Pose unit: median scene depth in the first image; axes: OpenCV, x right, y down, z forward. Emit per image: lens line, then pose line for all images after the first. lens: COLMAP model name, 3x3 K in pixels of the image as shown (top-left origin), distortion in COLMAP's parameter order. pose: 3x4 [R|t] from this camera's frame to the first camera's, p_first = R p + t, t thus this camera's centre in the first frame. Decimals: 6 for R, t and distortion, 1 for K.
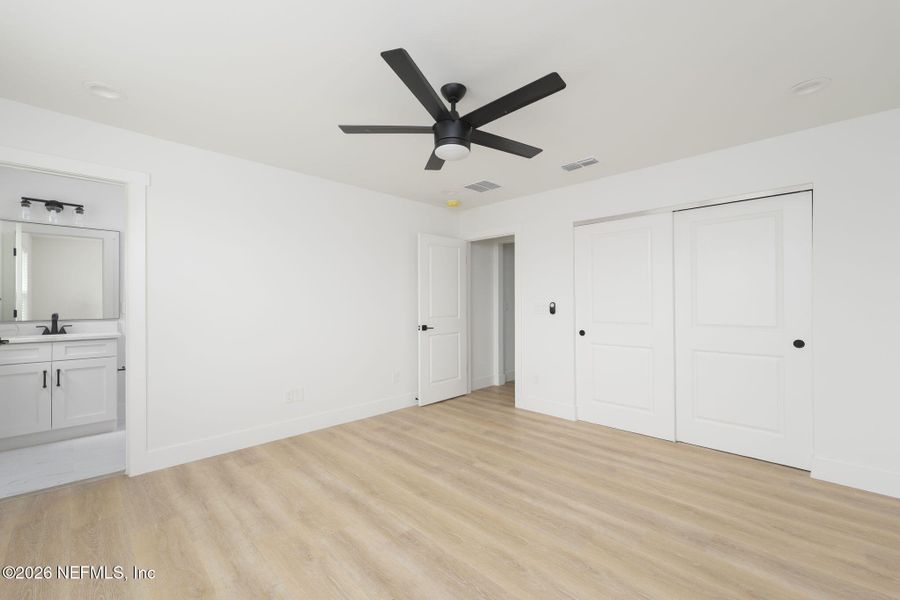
lens RADIAL K [[372.4, 0, 450.0], [0, 372.4, 300.0], [0, 0, 1]] dist [0.000427, 0.000065]
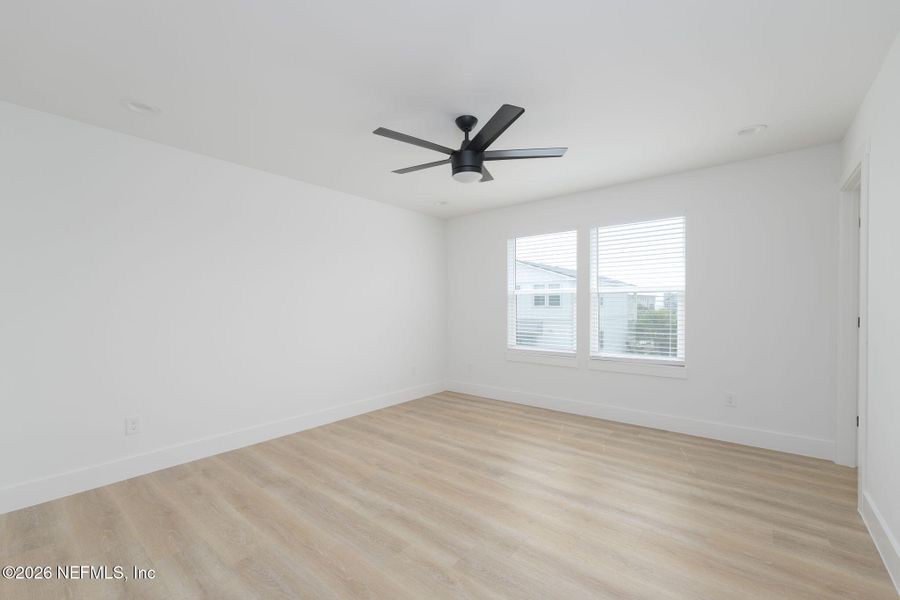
lens RADIAL K [[372.4, 0, 450.0], [0, 372.4, 300.0], [0, 0, 1]] dist [0.000427, 0.000065]
pose [[-0.995232, 0.002812, -0.097495, 0.176217], [0.005192, 0.999694, -0.024169, 0.018699], [0.097397, -0.024560, -0.994943, 2.131348]]
